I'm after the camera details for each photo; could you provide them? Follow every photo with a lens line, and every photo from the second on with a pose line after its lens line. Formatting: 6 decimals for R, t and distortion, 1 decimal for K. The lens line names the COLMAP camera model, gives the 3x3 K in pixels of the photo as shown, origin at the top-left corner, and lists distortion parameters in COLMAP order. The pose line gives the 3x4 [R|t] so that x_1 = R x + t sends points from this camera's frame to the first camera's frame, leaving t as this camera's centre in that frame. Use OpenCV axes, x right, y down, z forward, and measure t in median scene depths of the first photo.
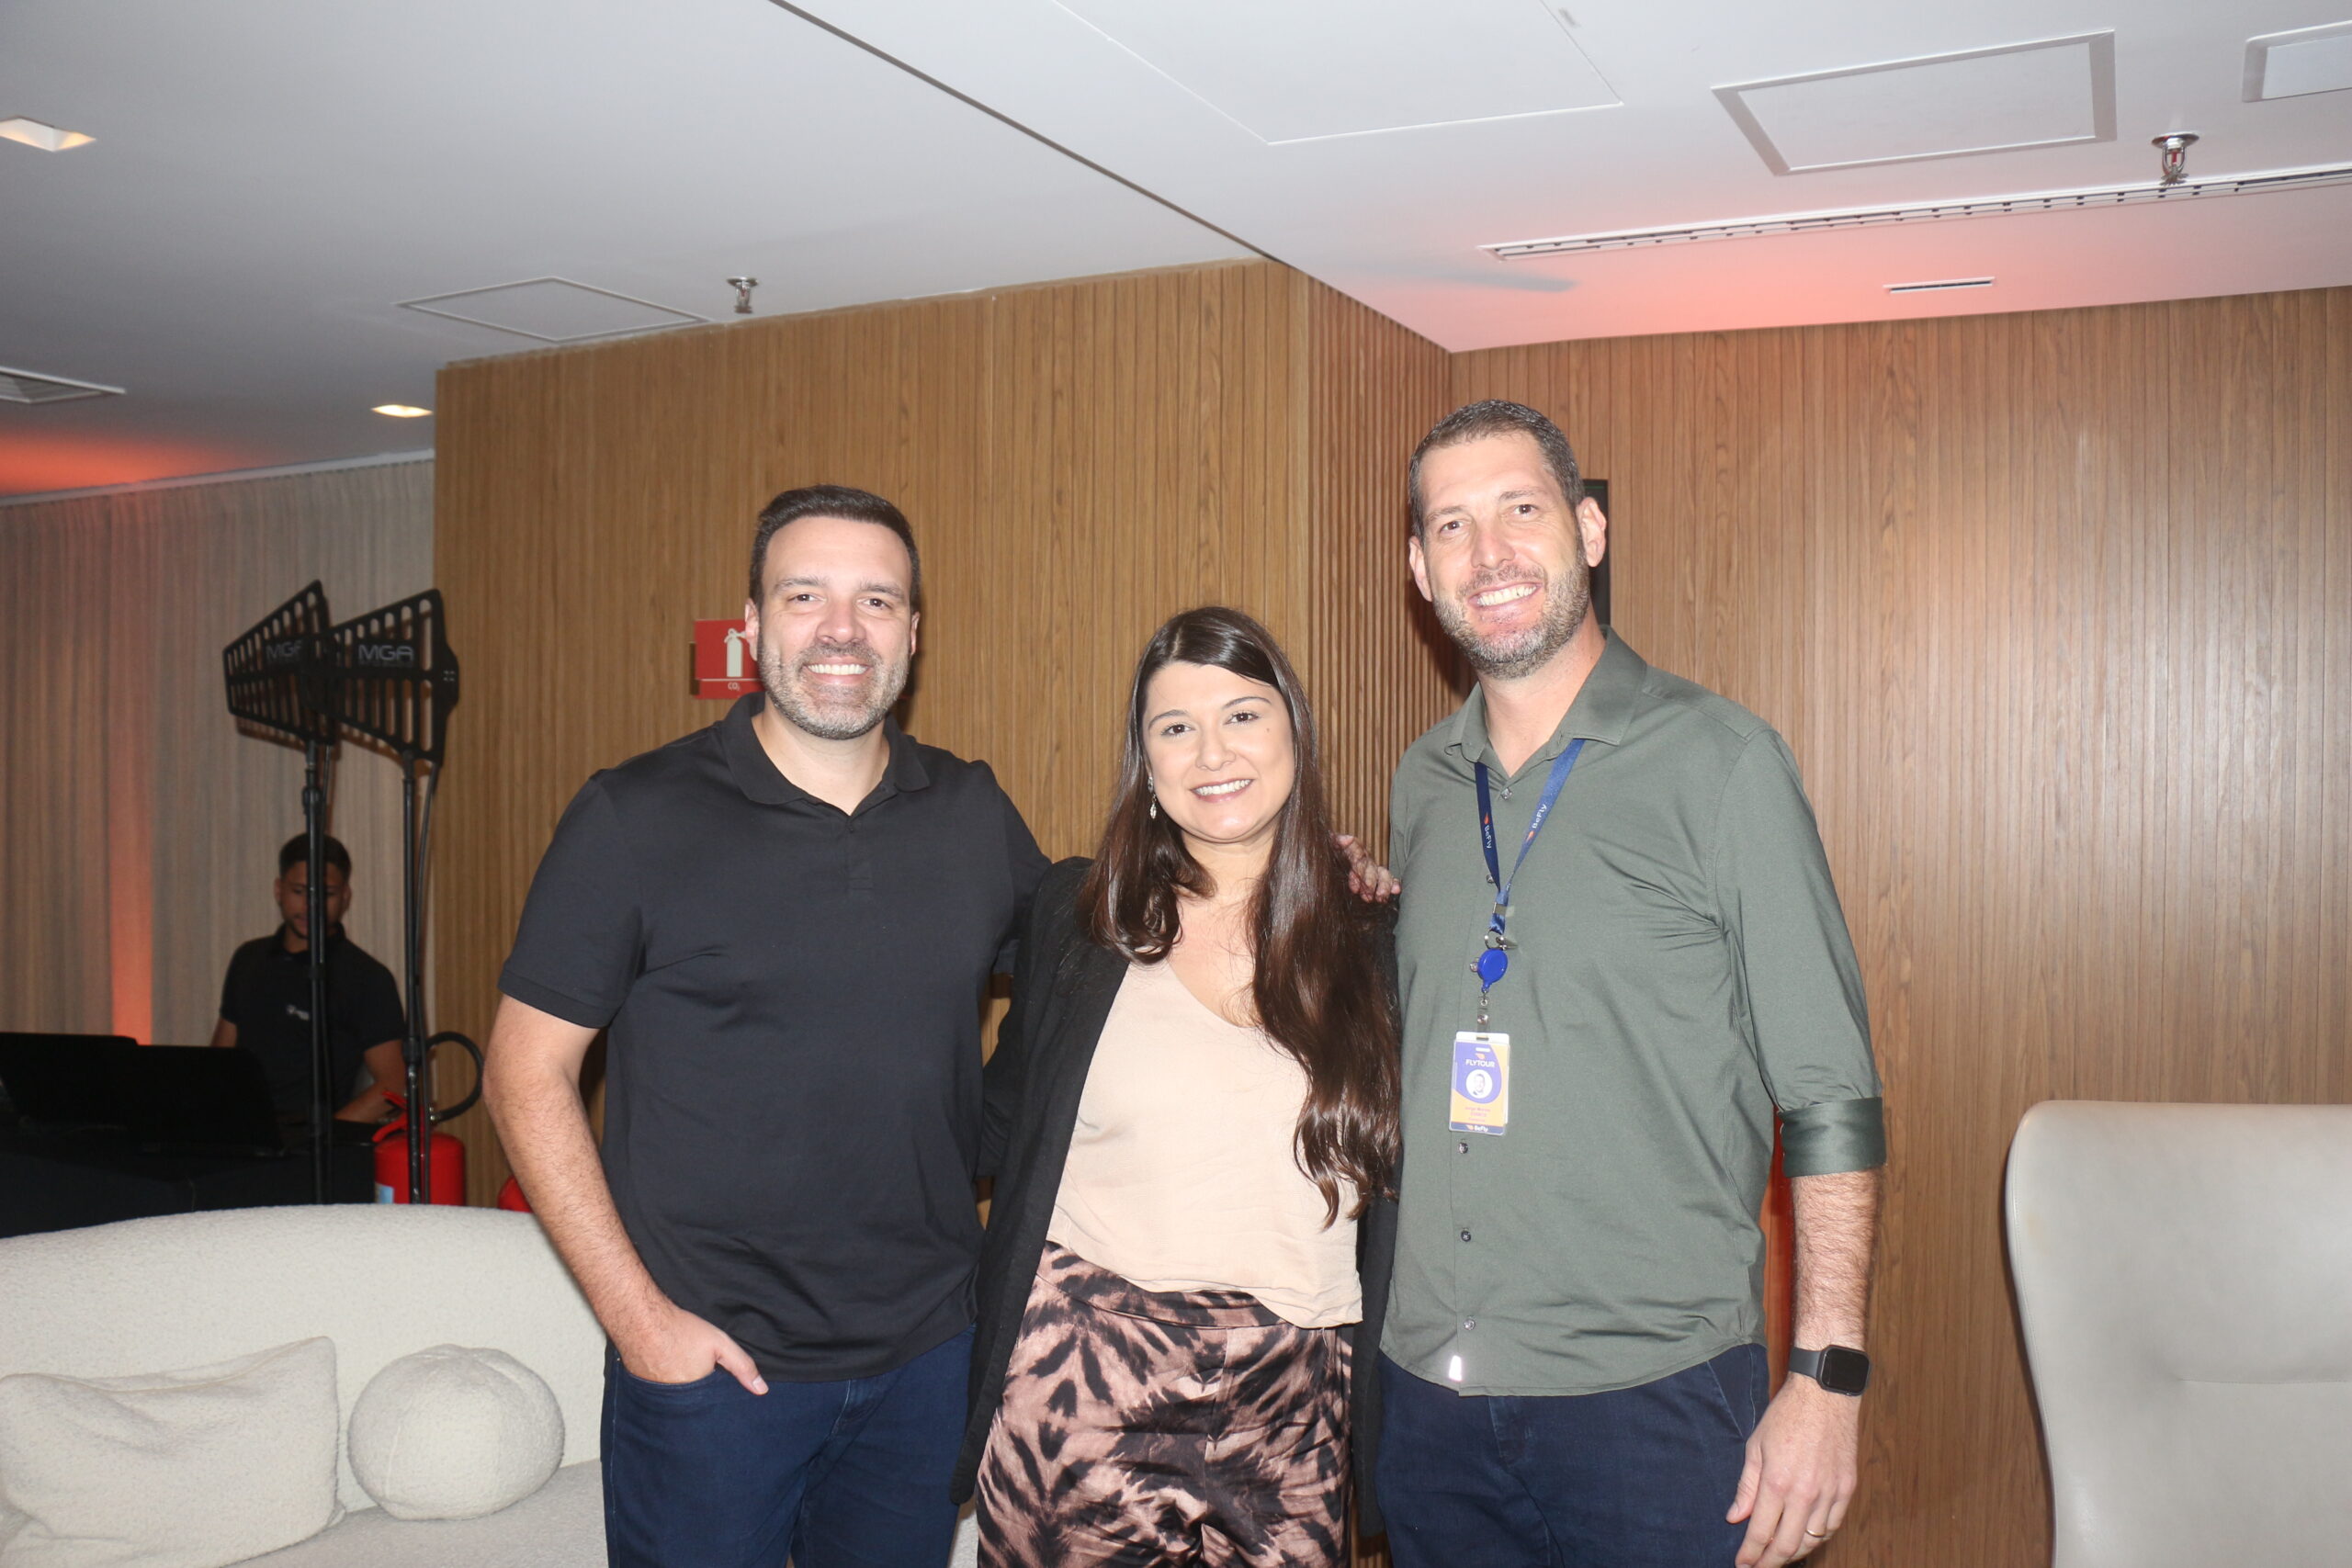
lens RADIAL K [[1944.5, 0, 1176.0], [0, 1944.5, 784.0], [0, 0, 1]] dist [-0.184277, 0.168279]
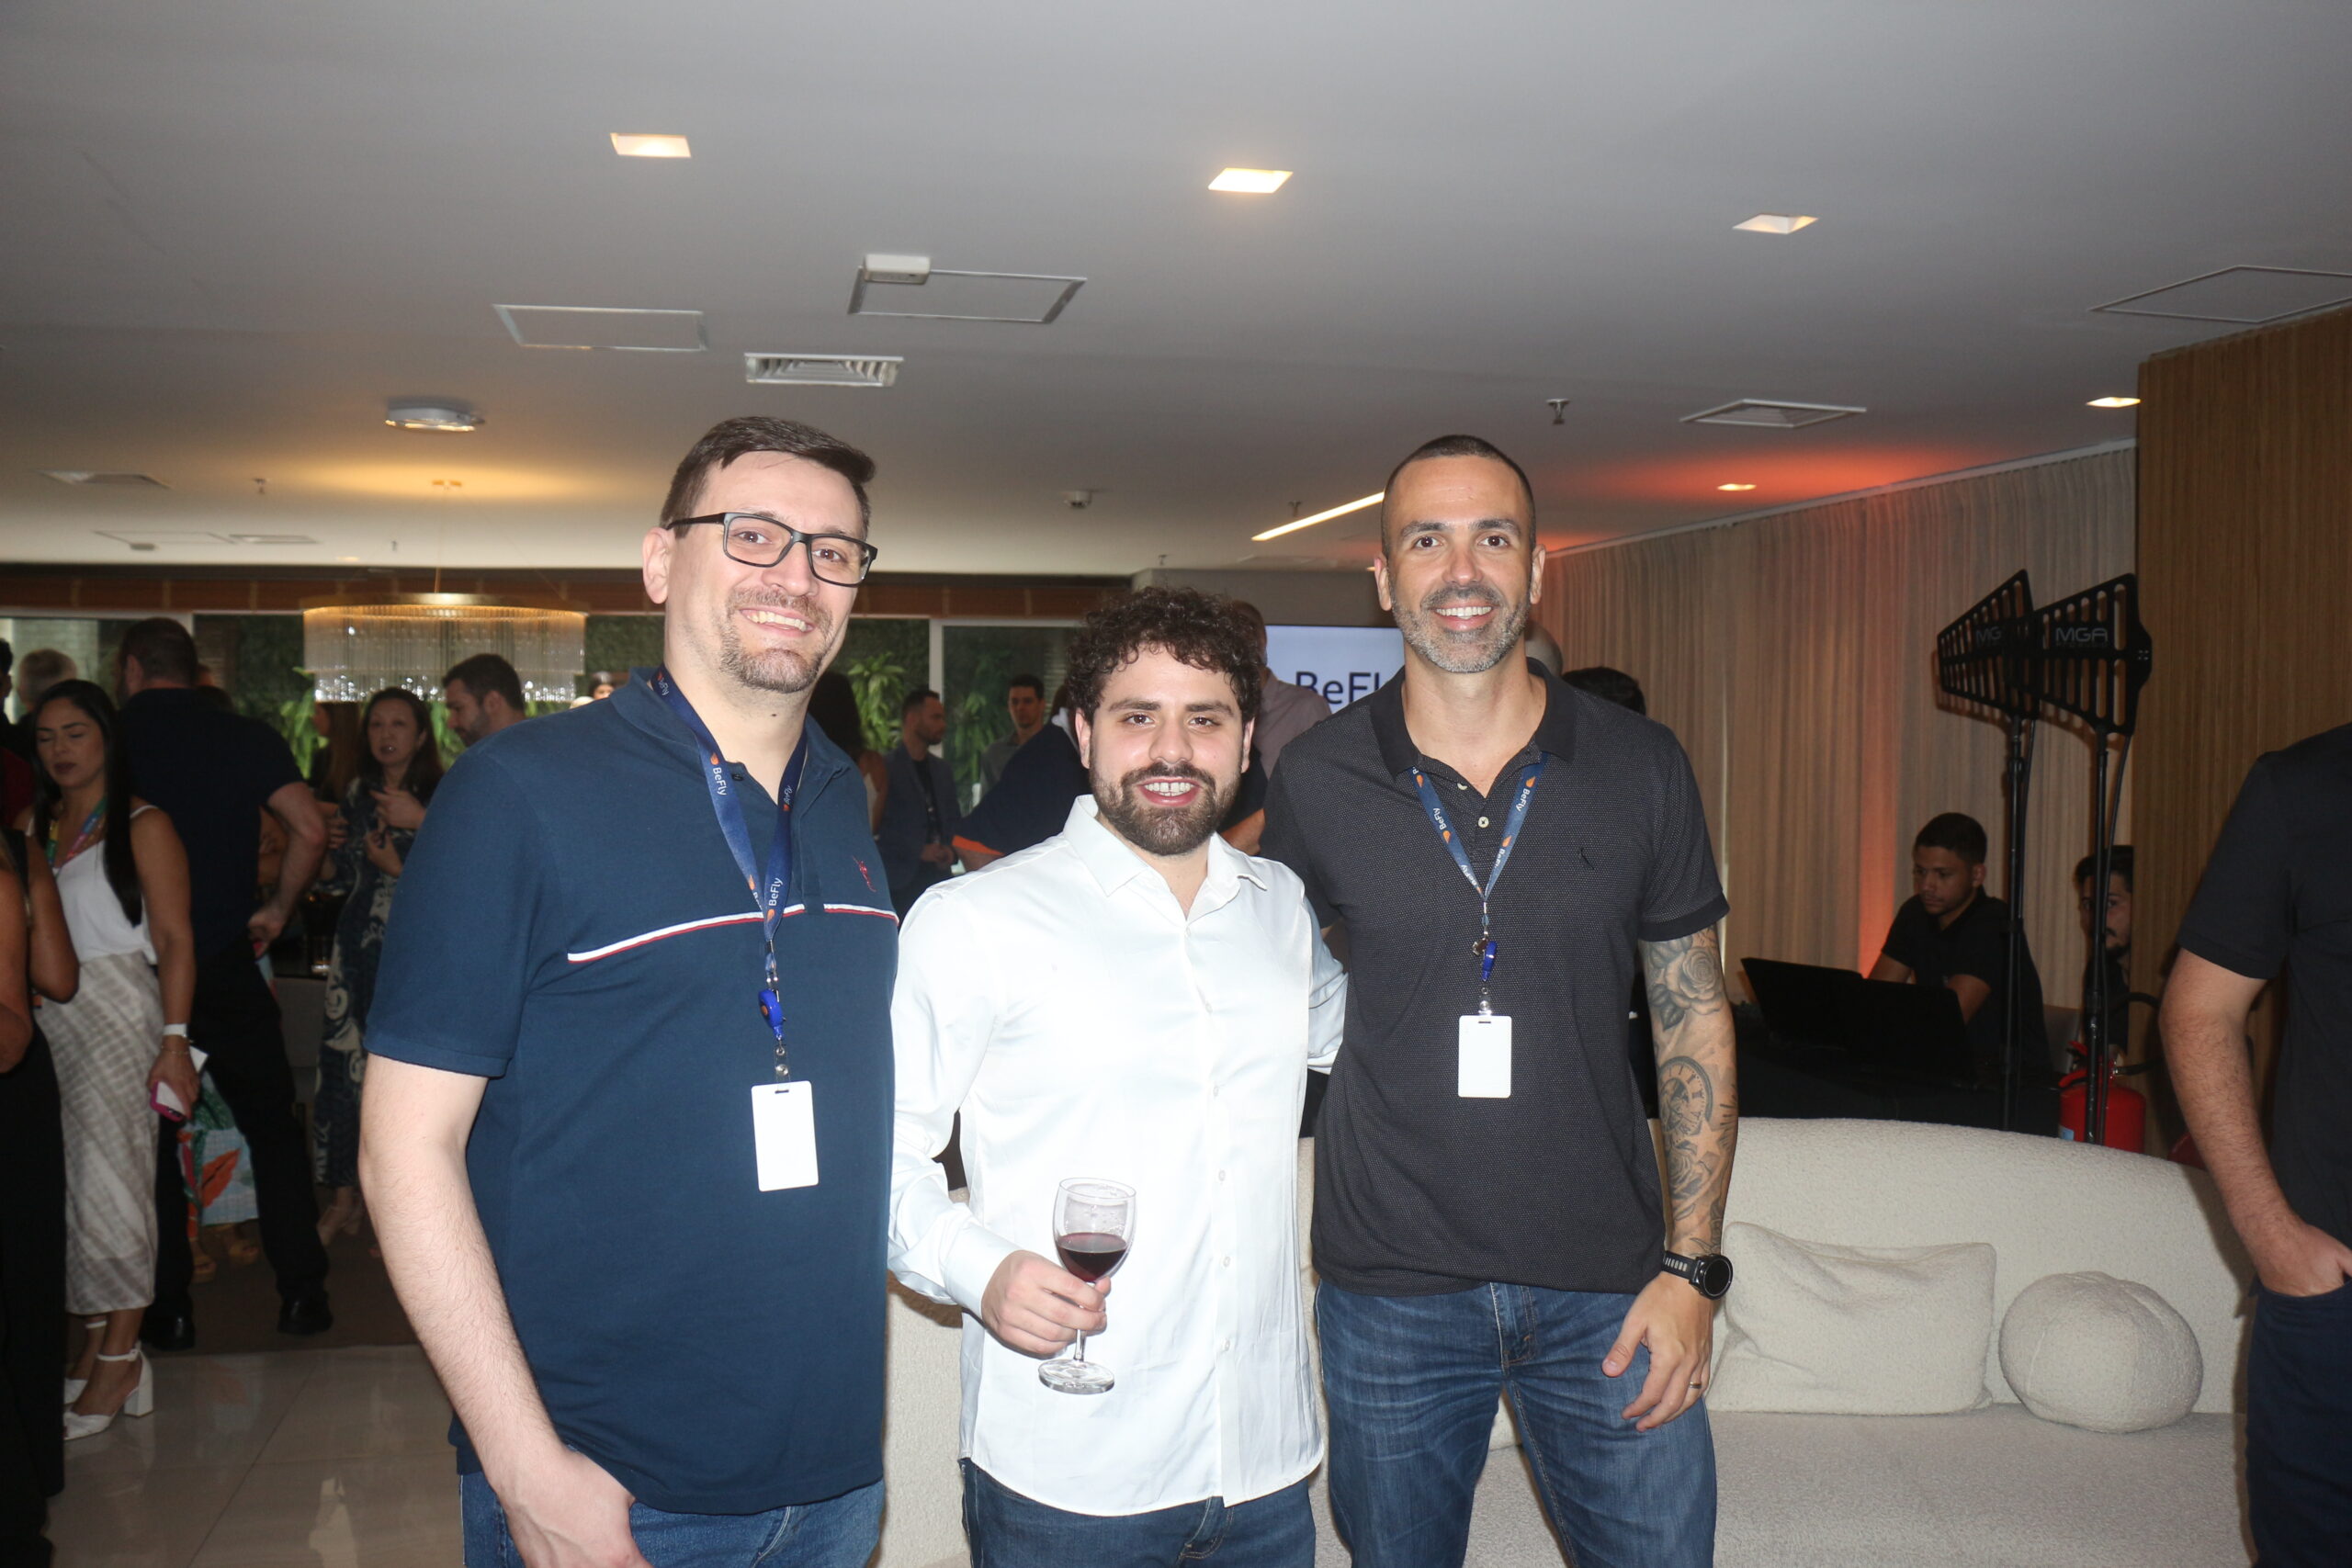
lens RADIAL K [[1944.5, 0, 1176.0], [0, 1944.5, 784.0], [0, 0, 1]] dist [-0.184277, 0.168279]
pose [[0.635920, 0.025765, -0.771325, 0.079083], [-0.017192, 0.999667, 0.019219, 0.004170], [0.771563, 0.001039, 0.636152, -0.078893]]
